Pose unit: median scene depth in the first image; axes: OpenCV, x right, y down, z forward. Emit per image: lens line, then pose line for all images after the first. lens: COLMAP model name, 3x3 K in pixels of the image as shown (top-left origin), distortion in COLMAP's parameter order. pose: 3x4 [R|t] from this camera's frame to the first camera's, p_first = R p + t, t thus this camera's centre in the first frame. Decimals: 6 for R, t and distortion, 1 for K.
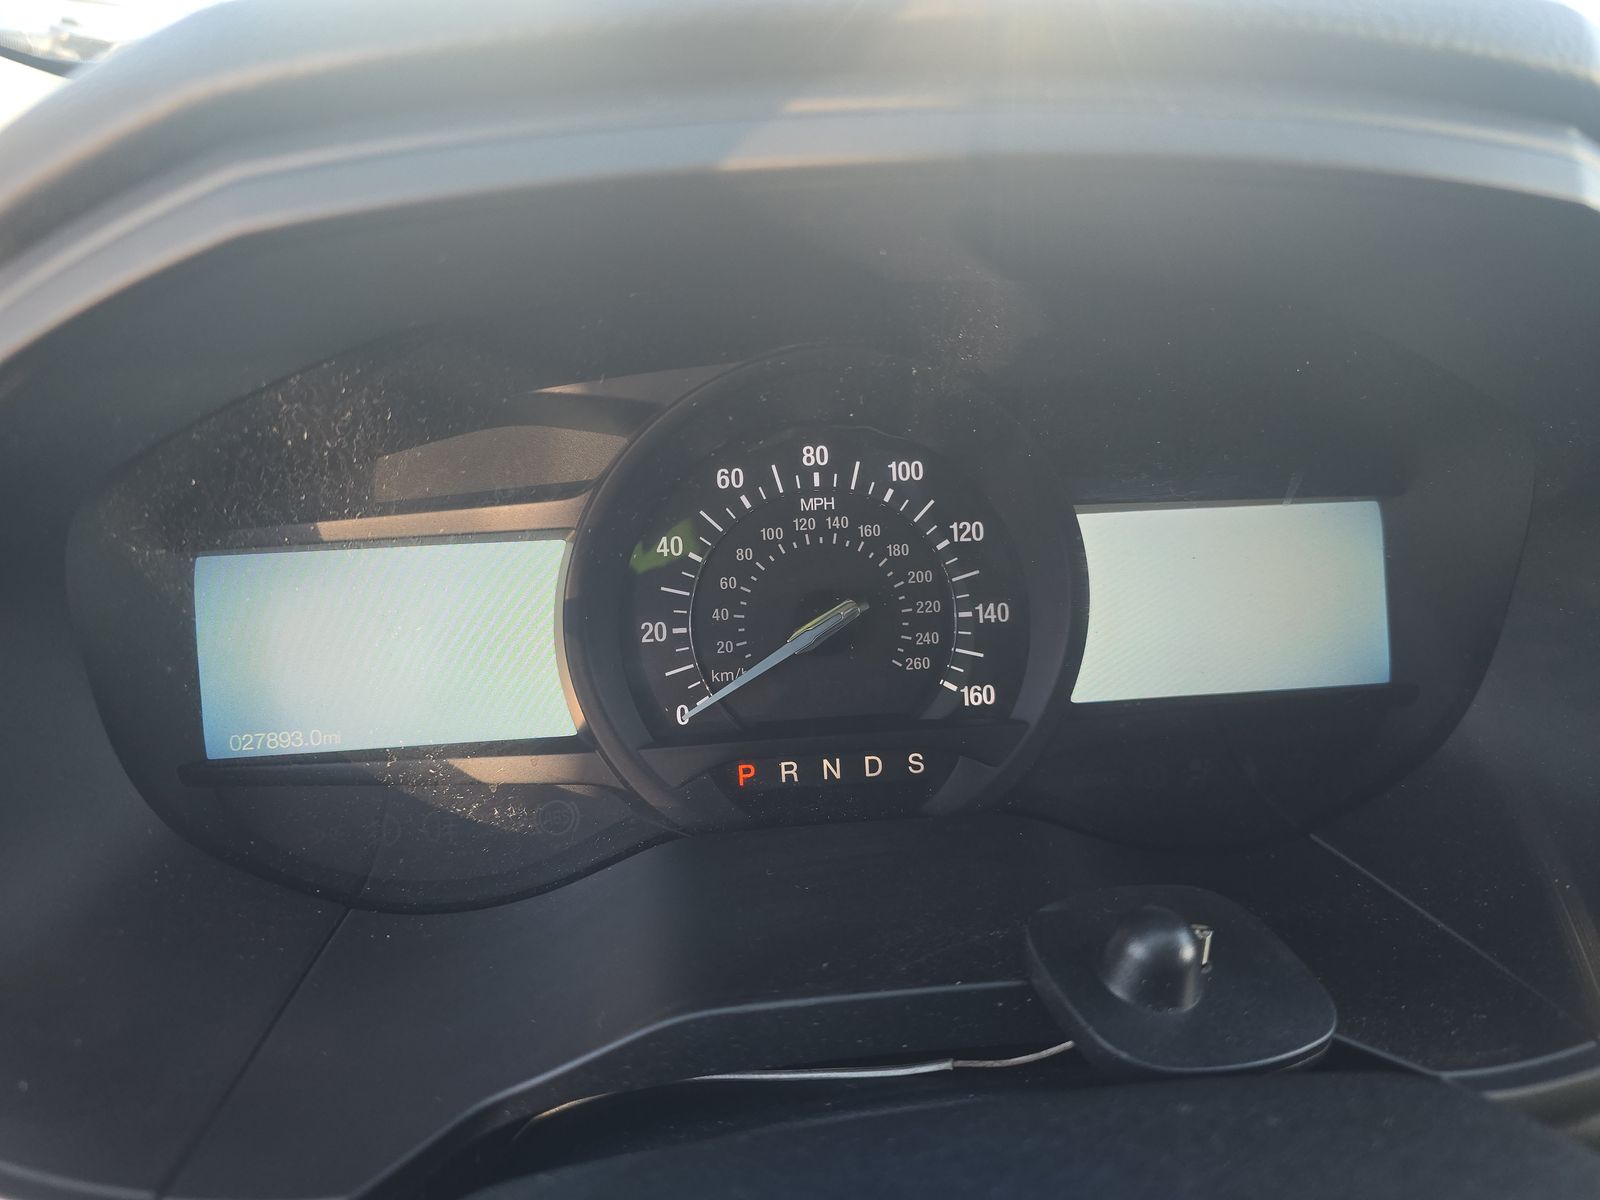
lens RADIAL K [[1086.7, 0, 803.1], [0, 1086.7, 600.6], [0, 0, 1]] dist [0.026215, -0.017169]
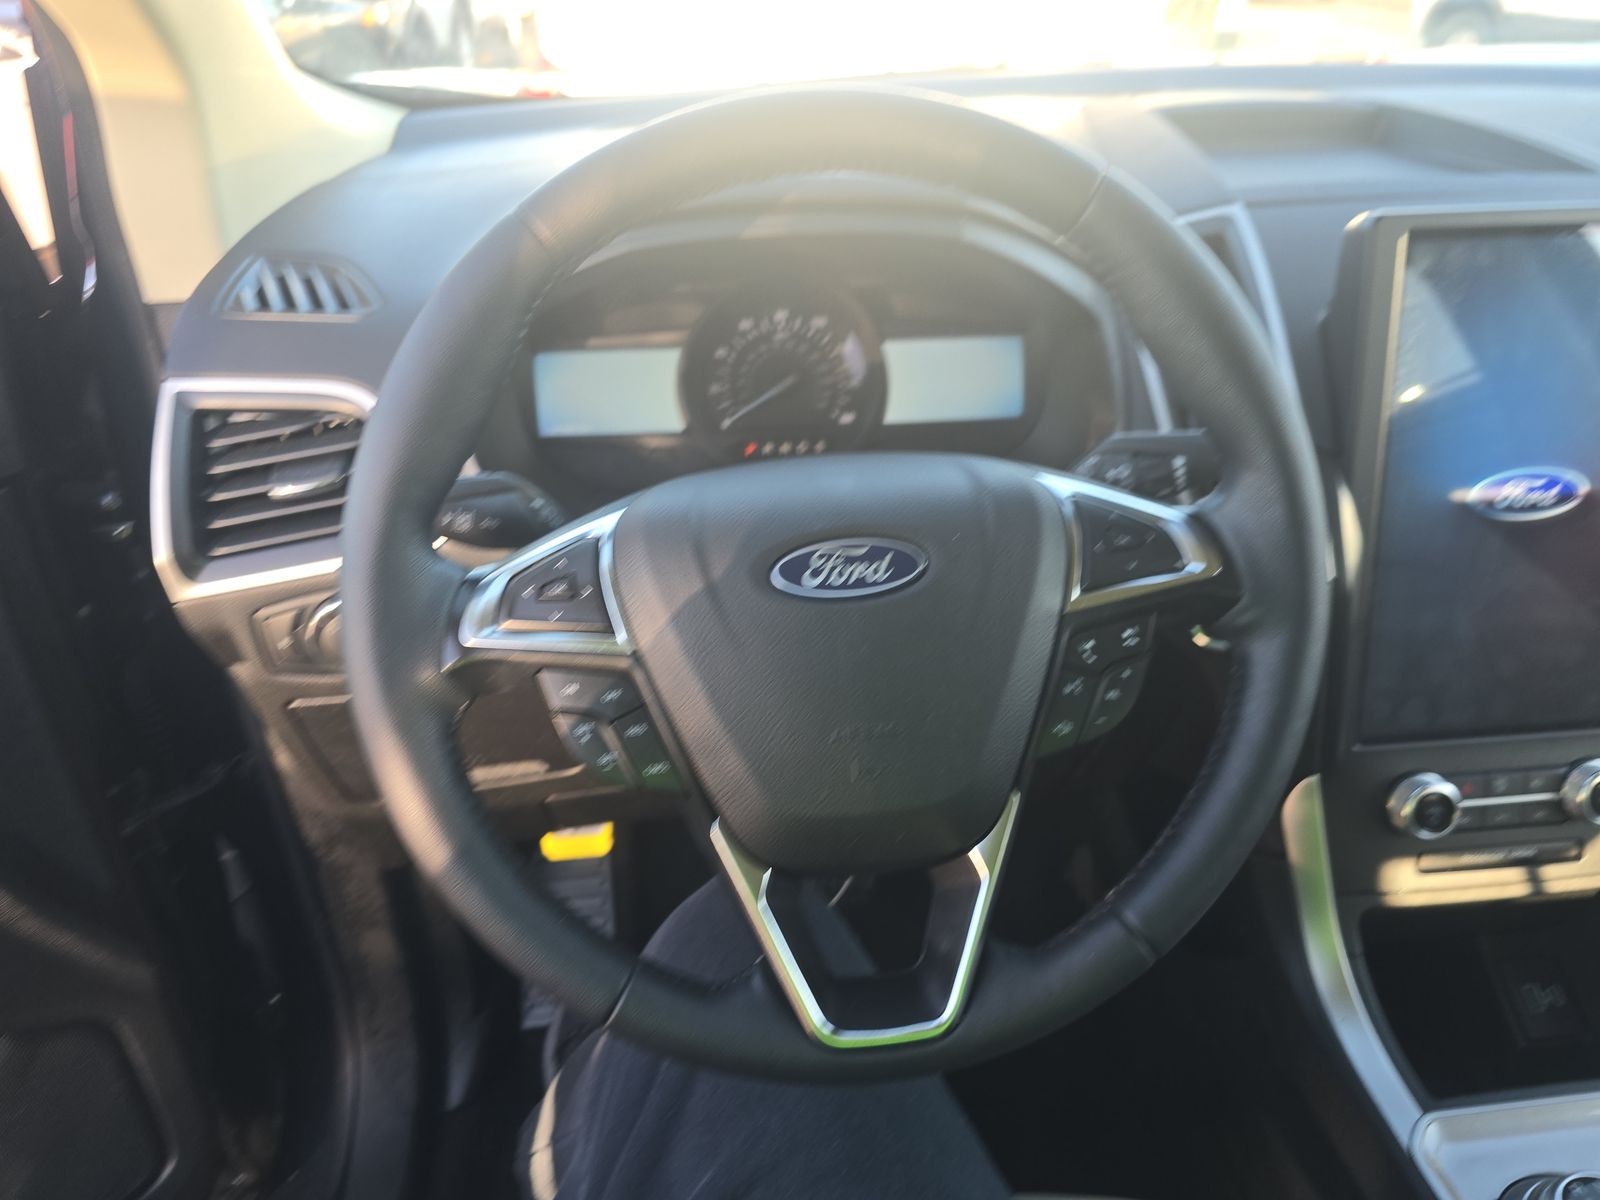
lens RADIAL K [[1086.7, 0, 765.4], [0, 1086.7, 602.1], [0, 0, 1]] dist [0.026215, -0.017169]
pose [[0.999579, 0.002207, 0.028940, -0.091844], [-0.005447, 0.993653, 0.112360, 0.227411], [-0.028508, -0.112471, 0.993246, -1.468626]]
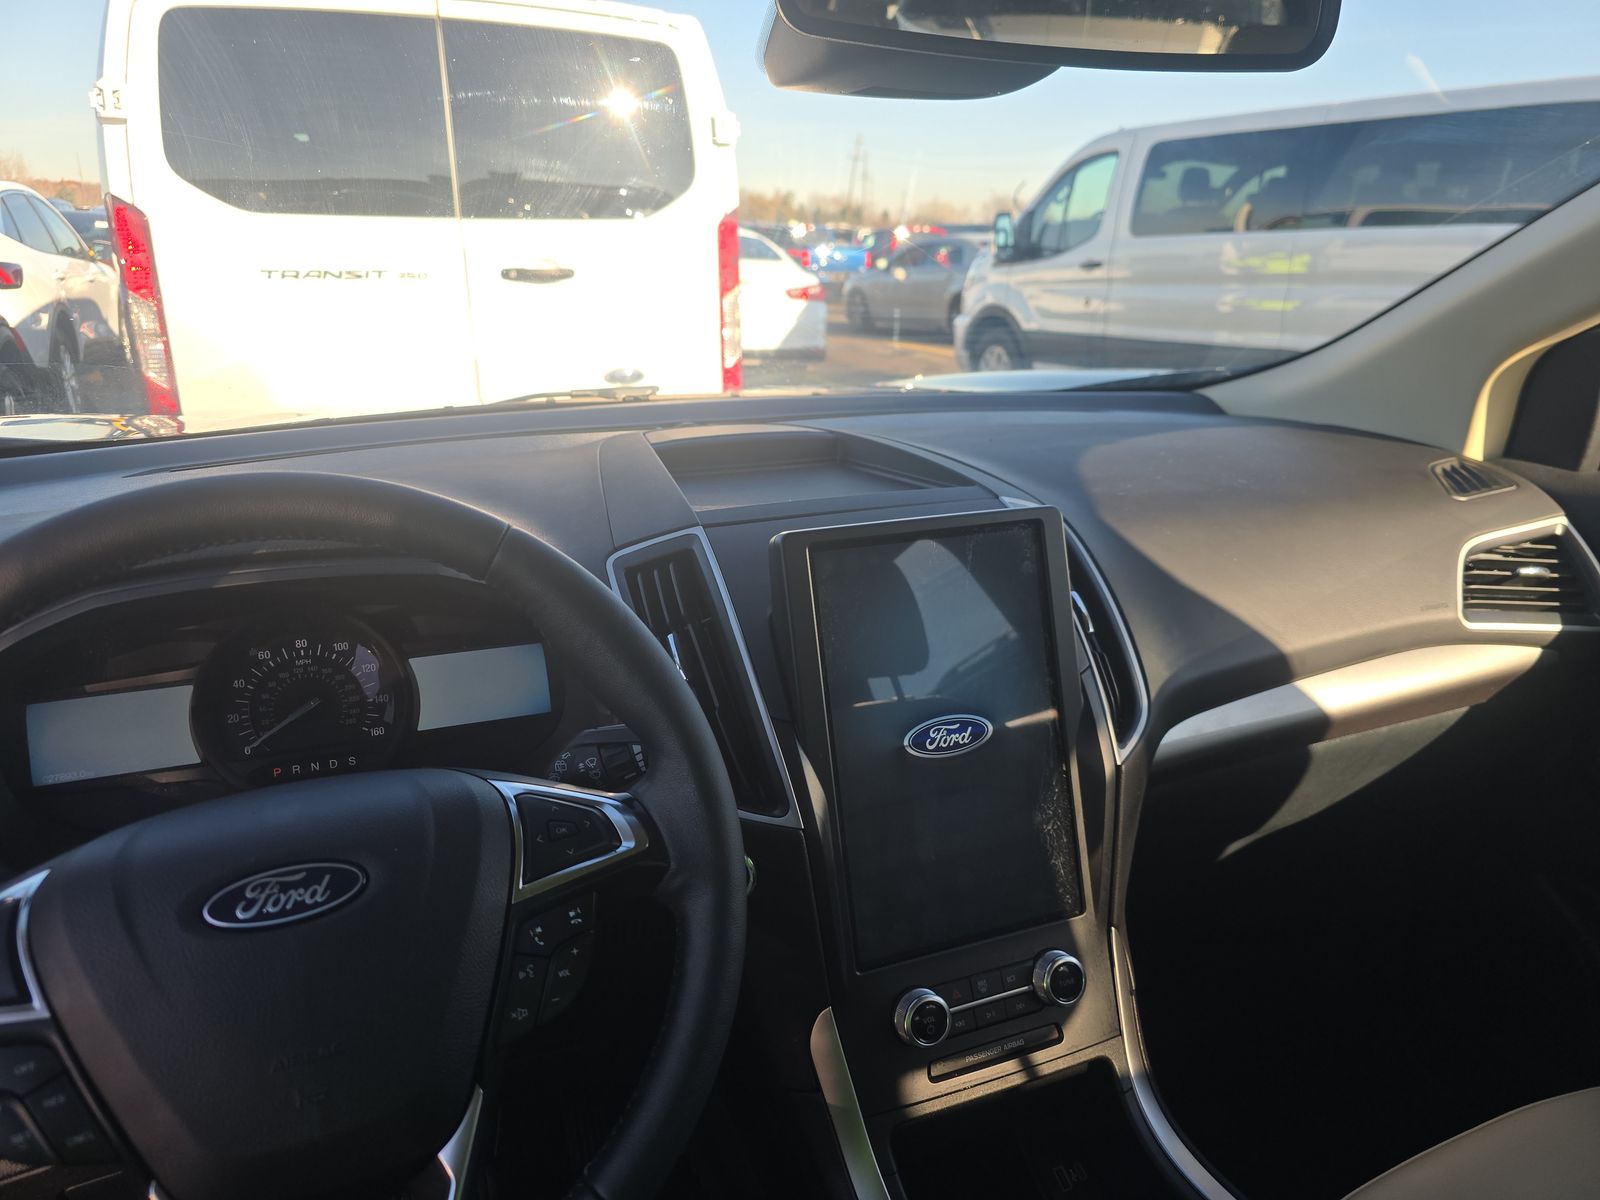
lens RADIAL K [[1086.7, 0, 799.3], [0, 1086.7, 592.5], [0, 0, 1]] dist [0.026215, -0.017169]
pose [[0.948803, -0.064570, 0.309199, 0.337847], [0.105954, 0.987229, -0.118965, 0.178589], [-0.297568, 0.145635, 0.943527, -1.795858]]
